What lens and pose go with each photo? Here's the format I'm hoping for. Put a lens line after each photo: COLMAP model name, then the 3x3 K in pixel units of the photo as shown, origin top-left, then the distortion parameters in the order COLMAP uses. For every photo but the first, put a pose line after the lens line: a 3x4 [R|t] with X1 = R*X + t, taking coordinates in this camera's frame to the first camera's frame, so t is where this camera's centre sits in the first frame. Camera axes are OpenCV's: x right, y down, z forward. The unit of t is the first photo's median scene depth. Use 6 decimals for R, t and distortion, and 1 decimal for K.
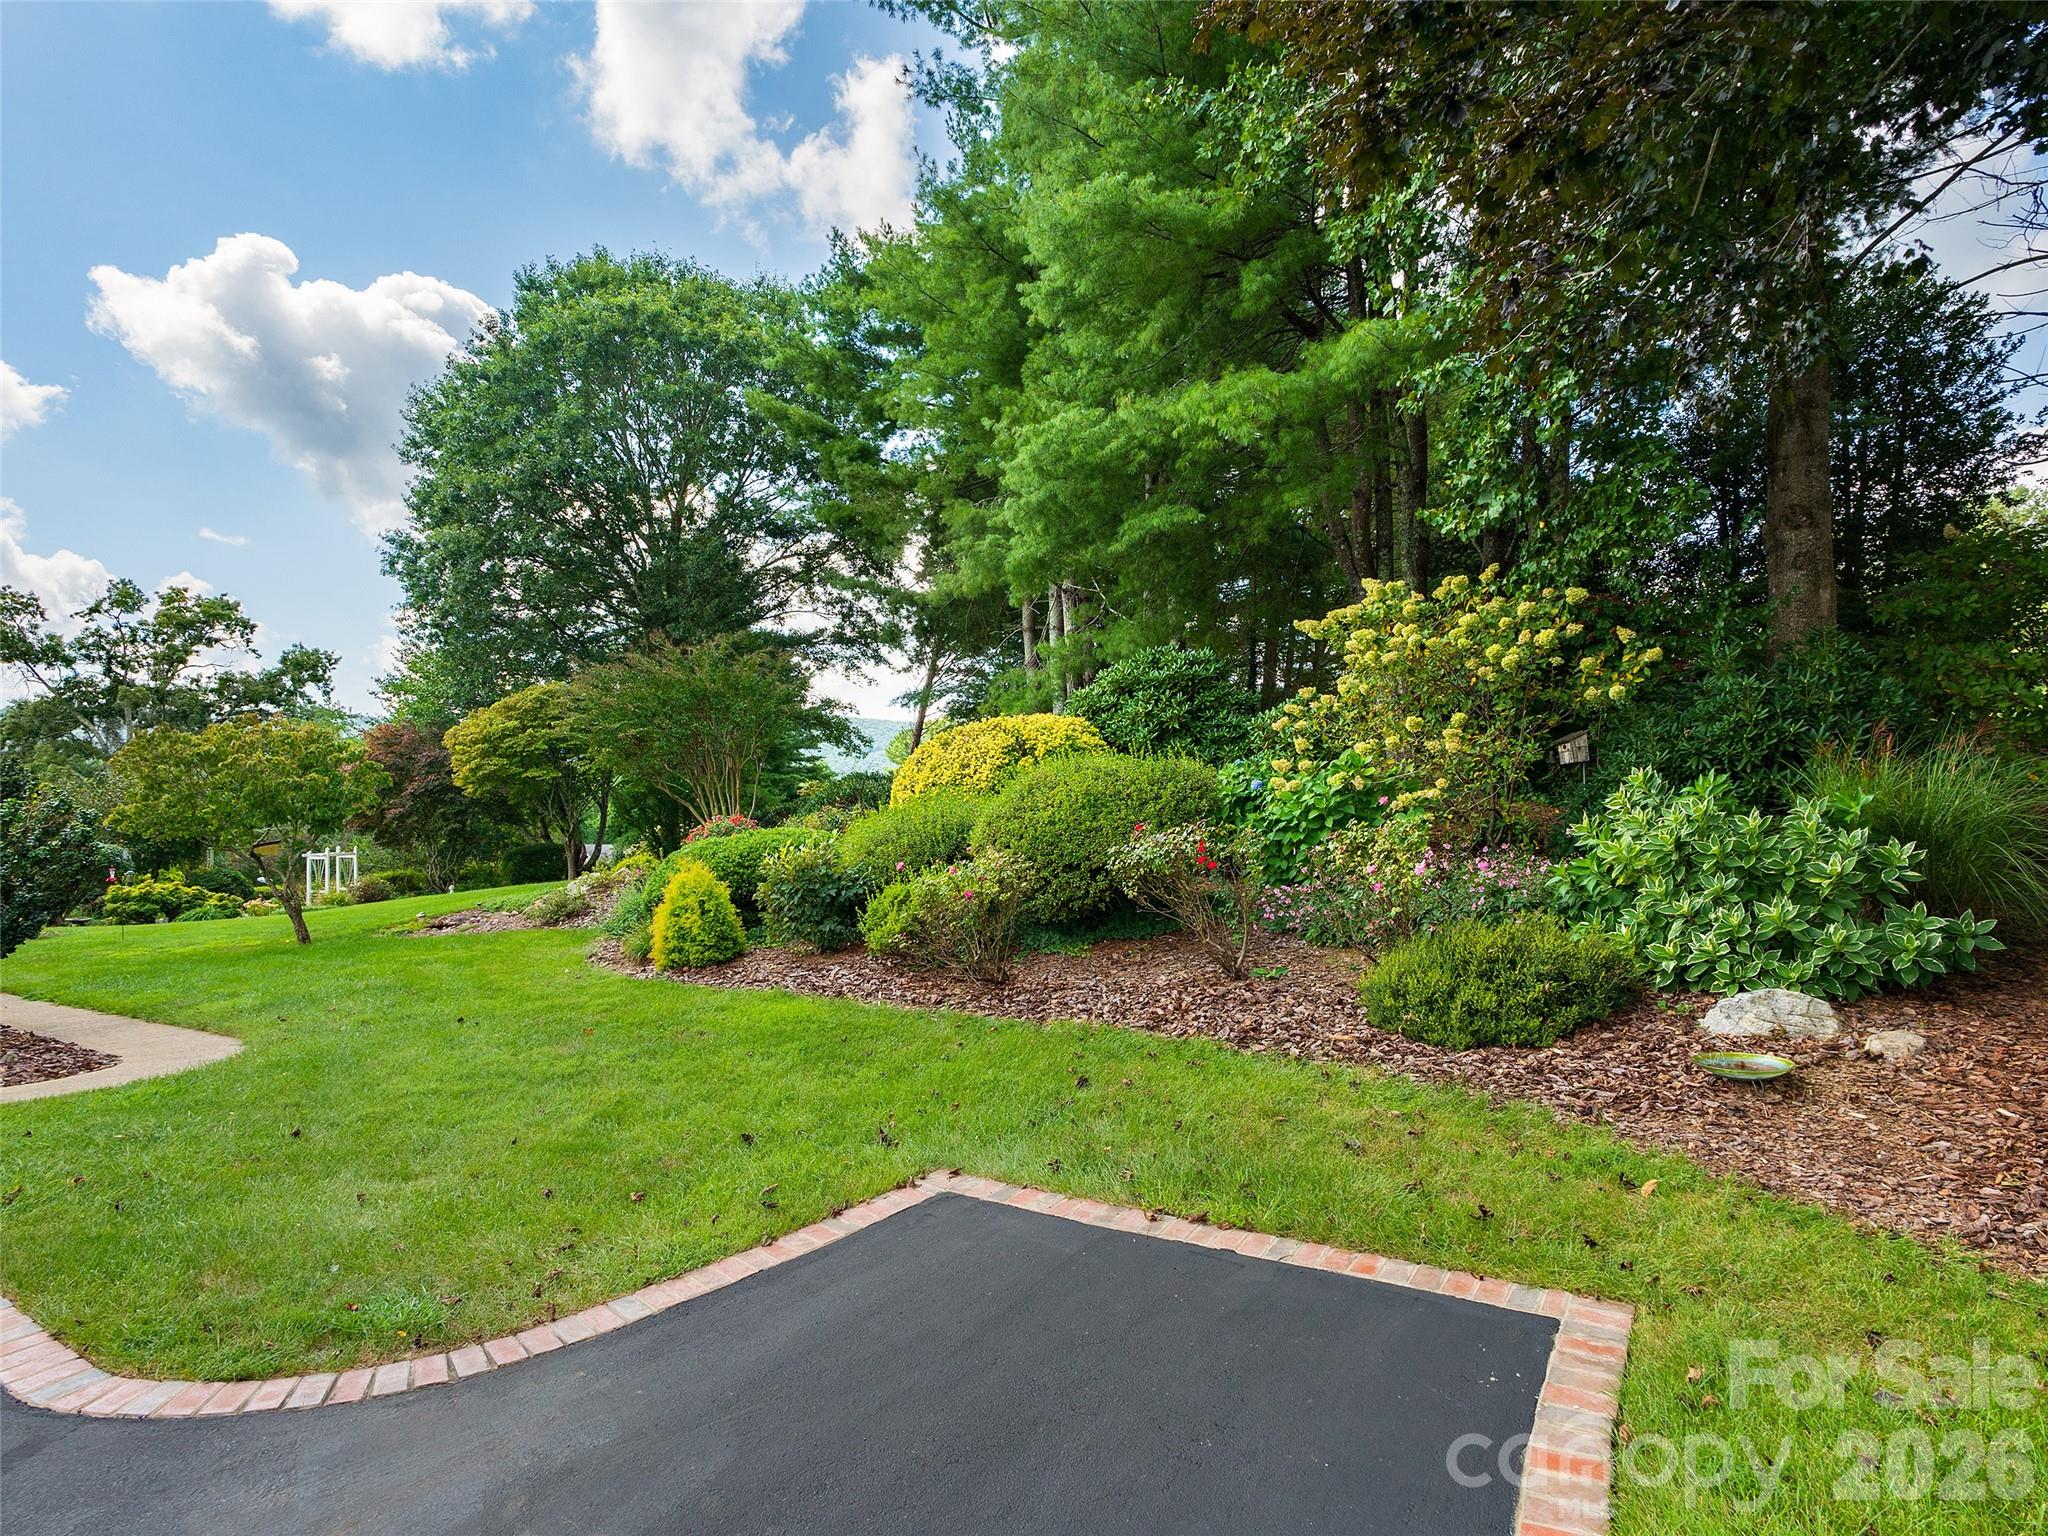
lens RADIAL K [[1129.3, 0, 1023.9], [0, 1129.3, 777.7], [0, 0, 1]] dist [-0.002101, 0.000092]
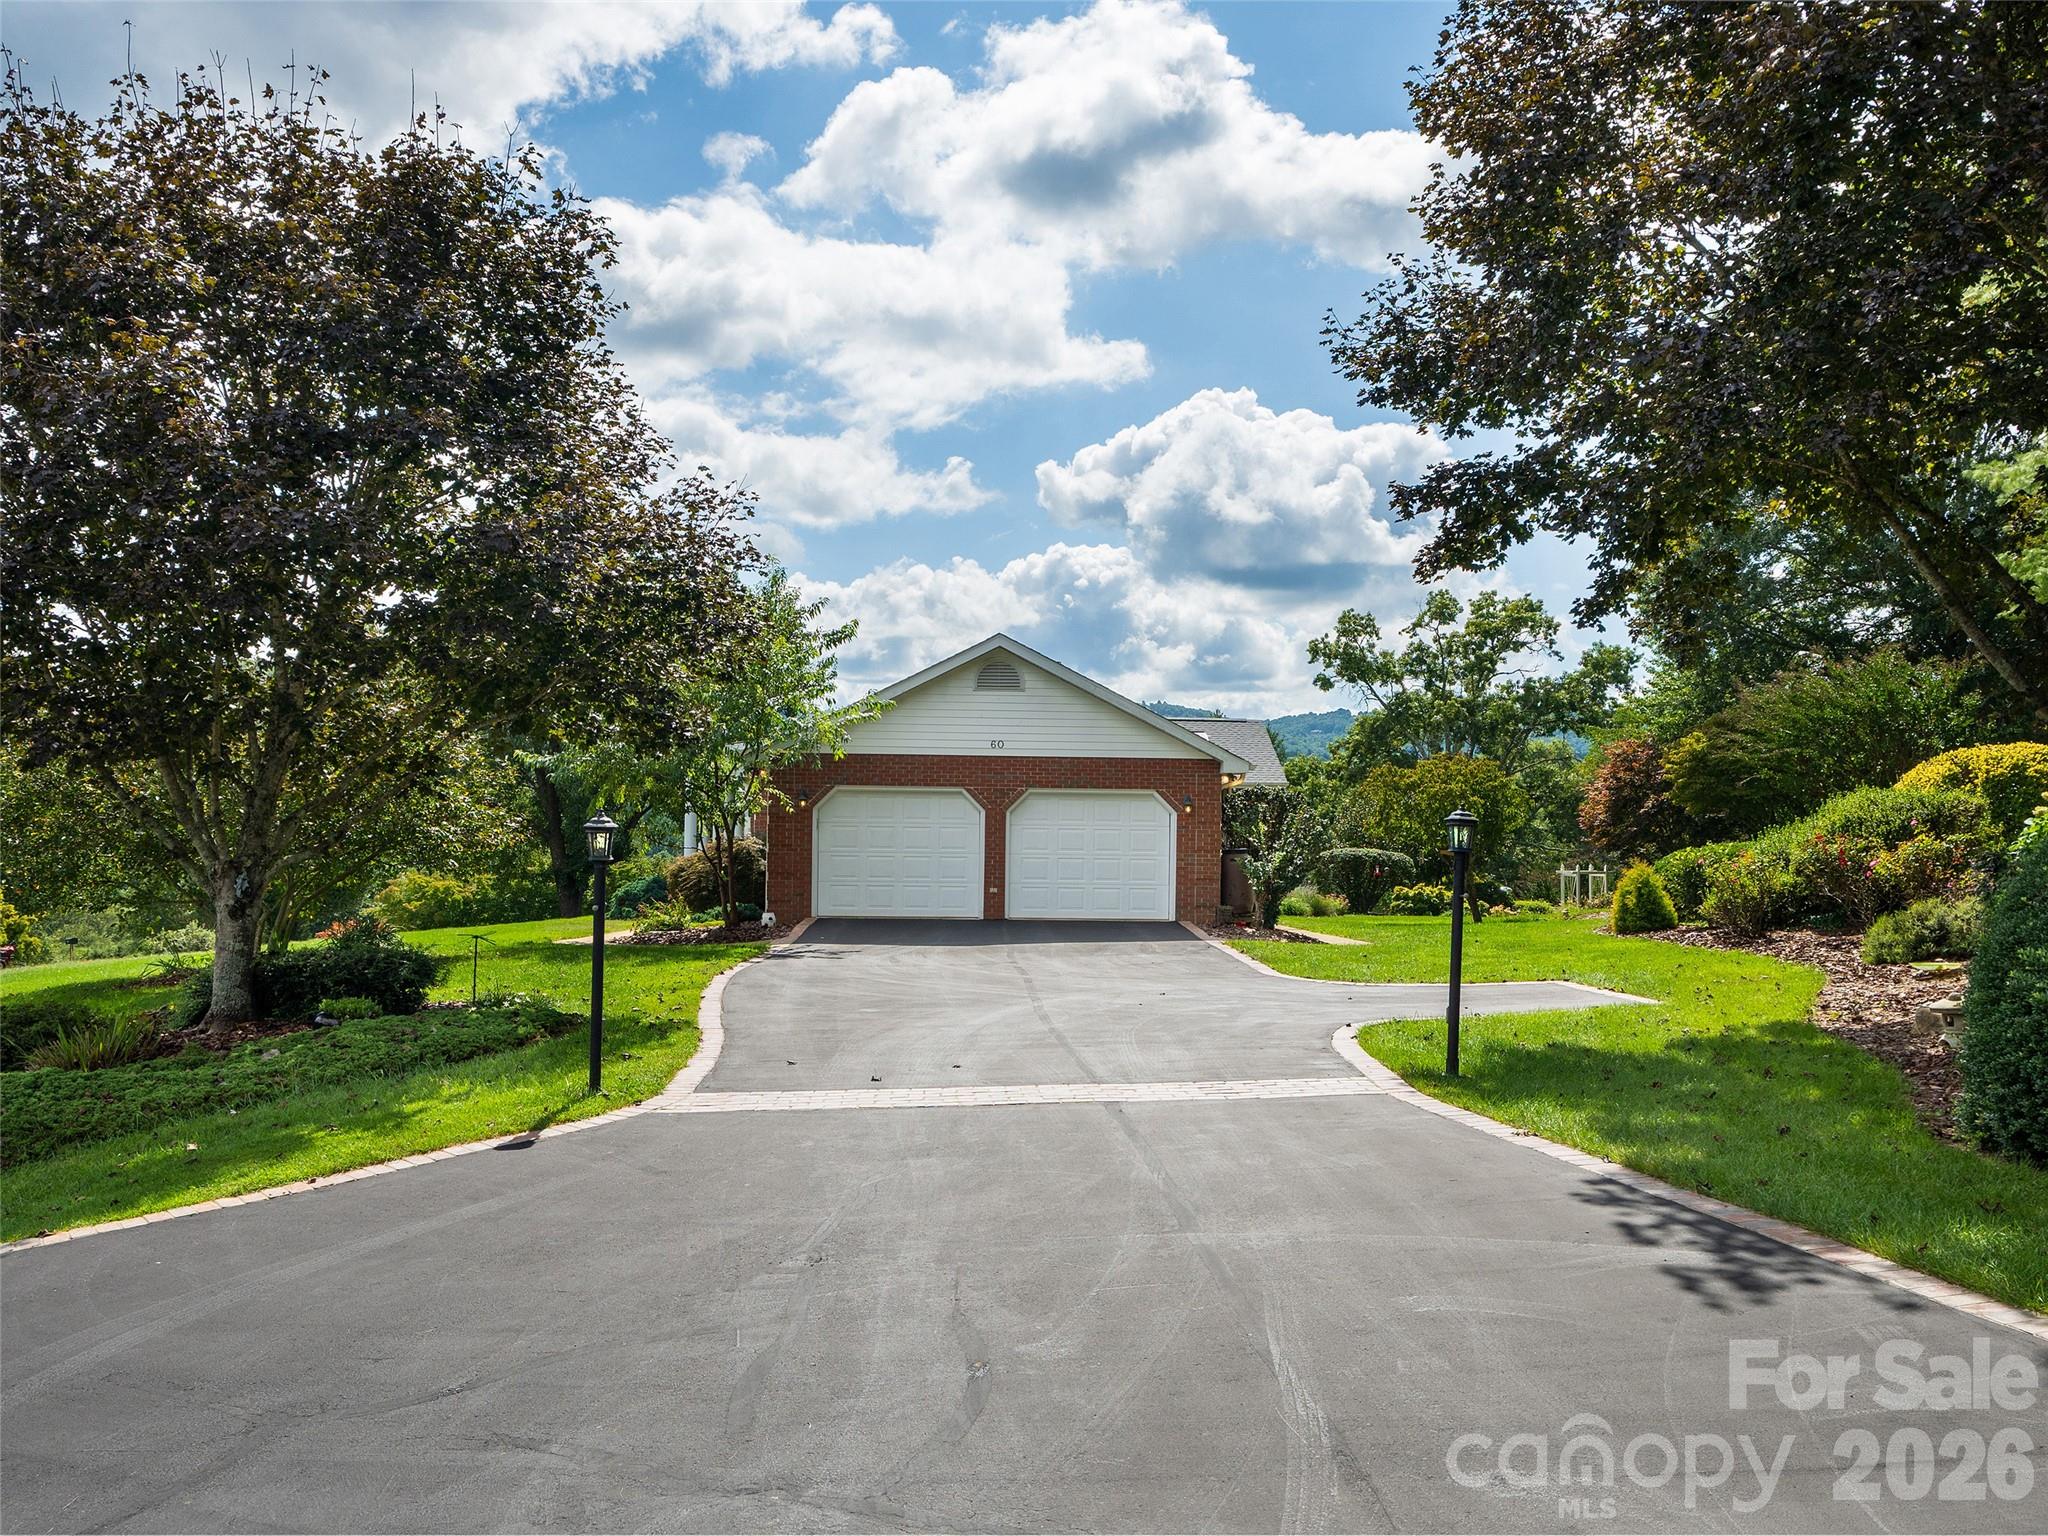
lens RADIAL K [[1554.1, 0, 1024.3], [0, 1554.1, 773.5], [0, 0, 1]] dist [-0.000383, -0.000014]
pose [[0.583205, -0.014077, -0.812203, 0.084654], [0.006443, 0.999899, -0.012704, -0.002108], [0.812299, 0.002176, 0.583237, -0.080534]]
